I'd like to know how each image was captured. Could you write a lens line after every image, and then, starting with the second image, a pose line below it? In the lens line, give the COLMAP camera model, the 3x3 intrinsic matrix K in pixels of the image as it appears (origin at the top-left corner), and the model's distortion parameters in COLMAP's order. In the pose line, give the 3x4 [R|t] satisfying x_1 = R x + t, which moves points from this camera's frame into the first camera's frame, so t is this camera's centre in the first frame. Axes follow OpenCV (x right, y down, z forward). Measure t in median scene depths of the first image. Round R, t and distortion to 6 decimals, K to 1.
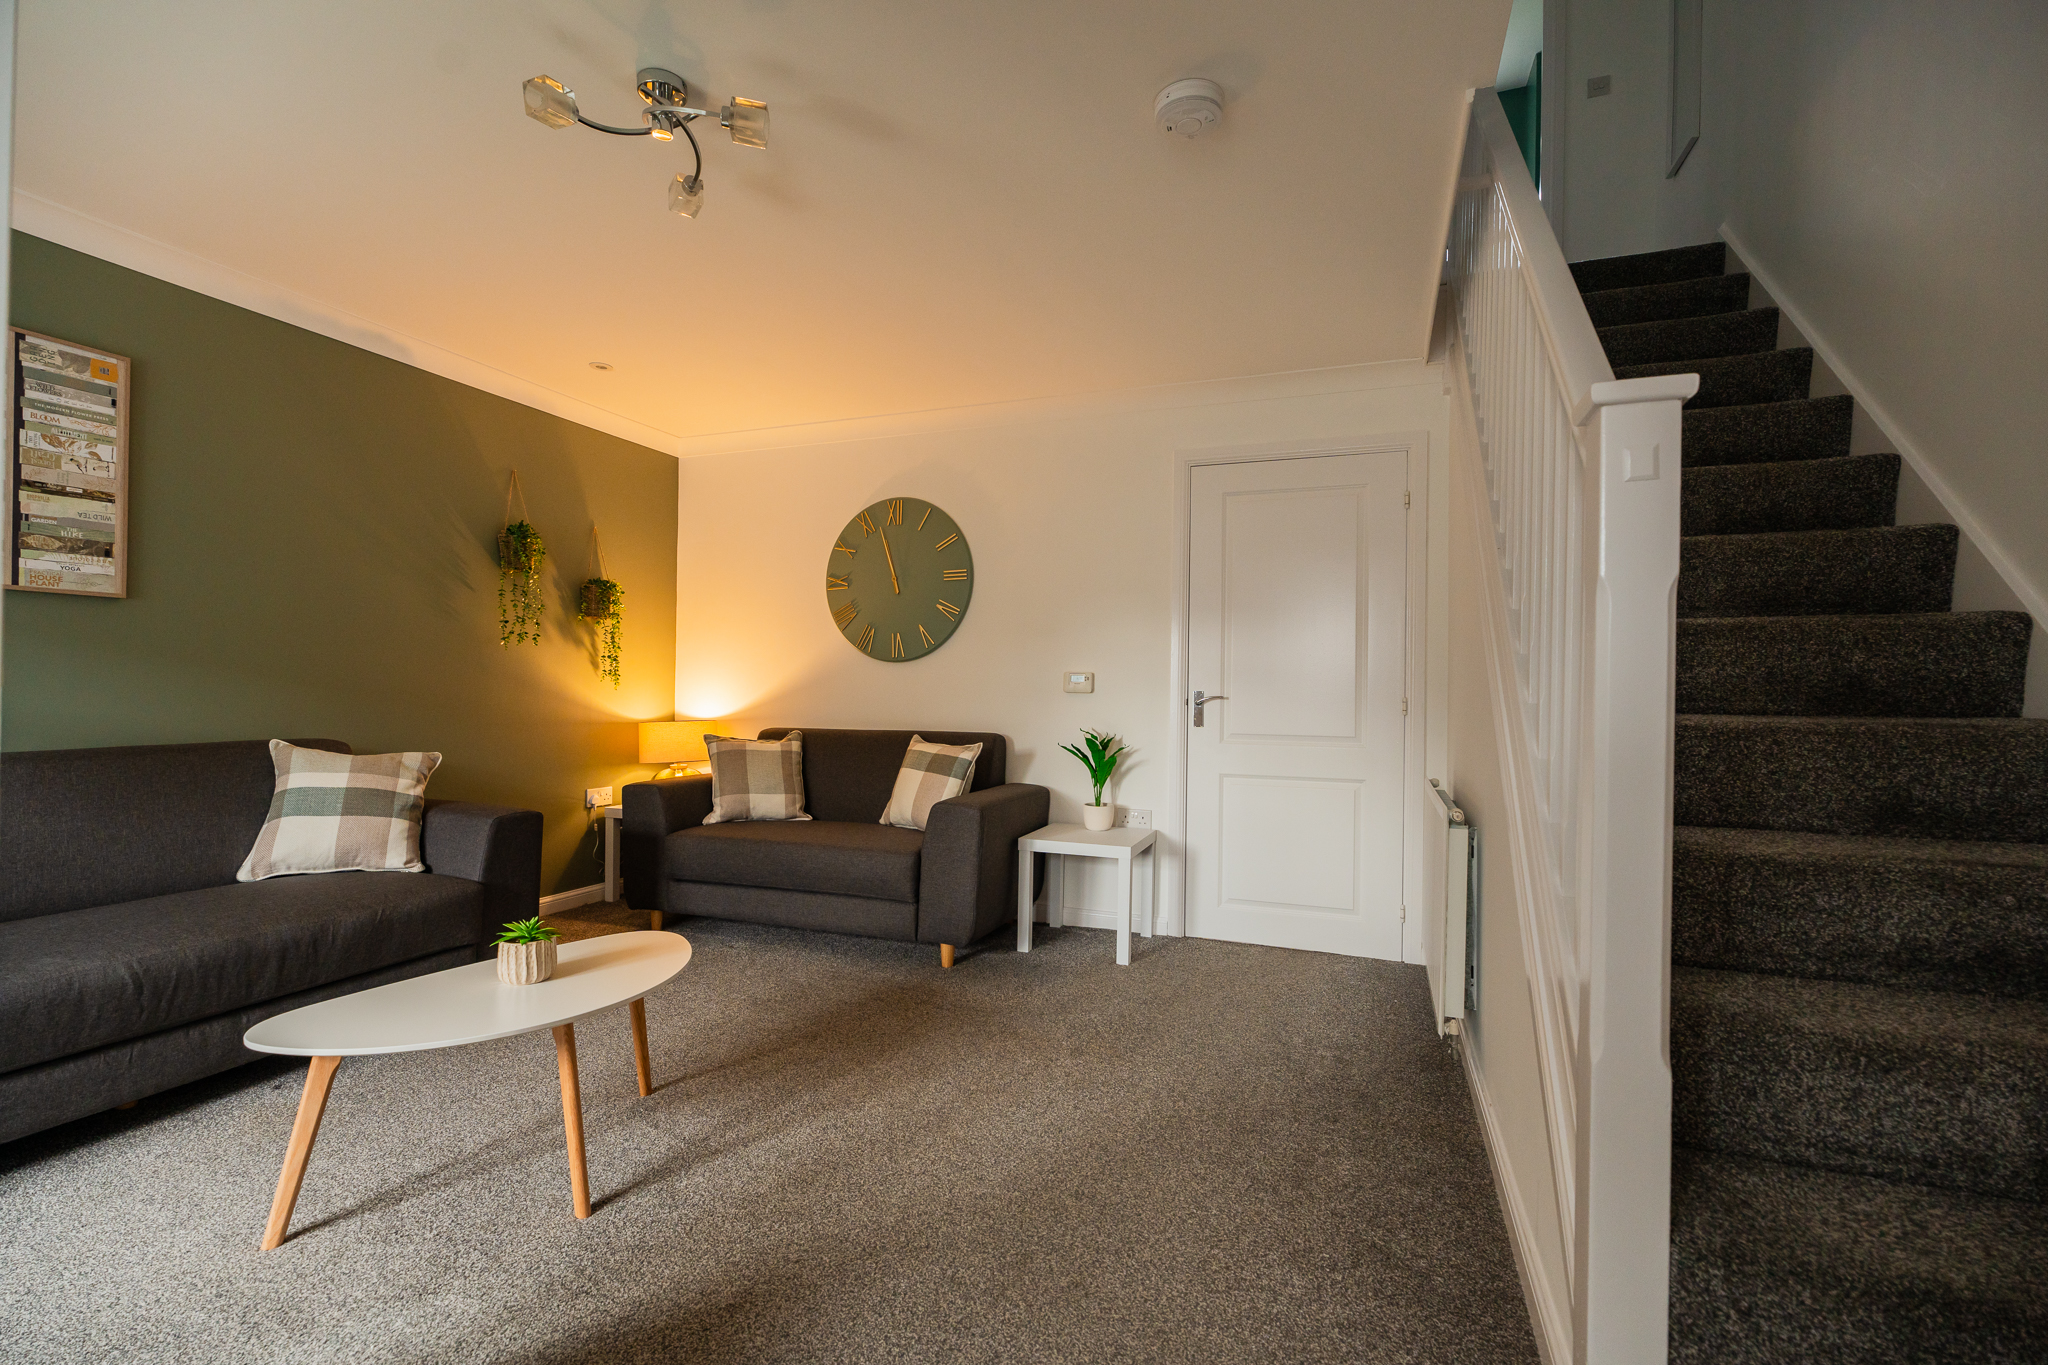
lens RADIAL K [[913.6, 0, 1034.0], [0, 913.6, 689.0], [0, 0, 1]] dist [-0.001827, 0.000831]
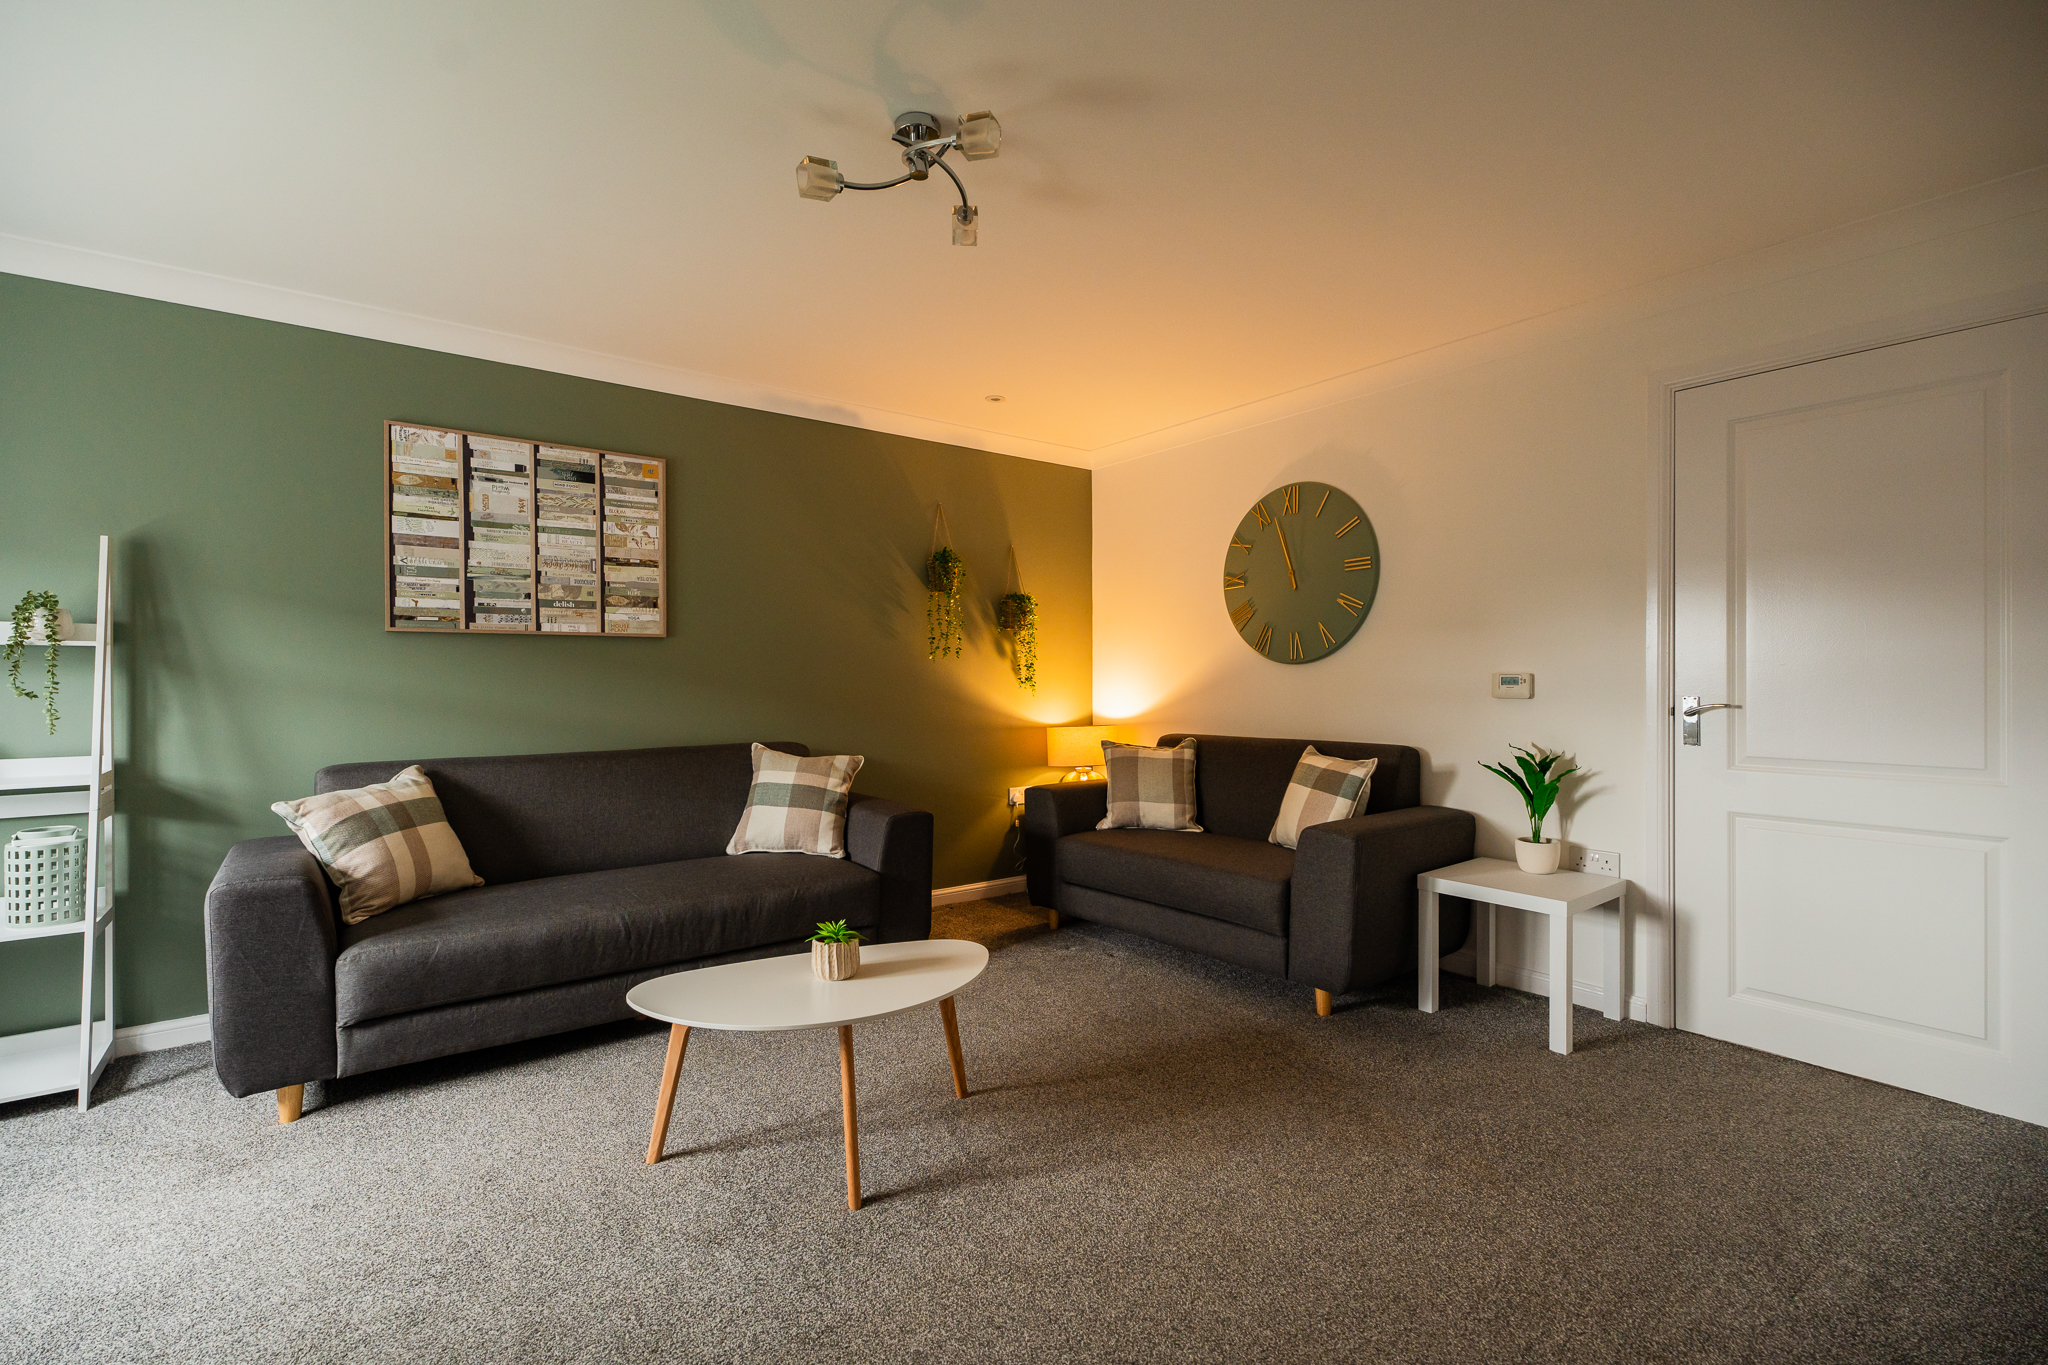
lens RADIAL K [[913.6, 0, 1024.9], [0, 913.6, 682.2], [0, 0, 1]] dist [-0.001827, 0.000831]
pose [[0.845102, -0.011826, -0.534474, 0.163861], [0.014530, 0.999894, 0.000851, -0.024567], [0.534408, -0.008485, 0.845184, 0.131229]]
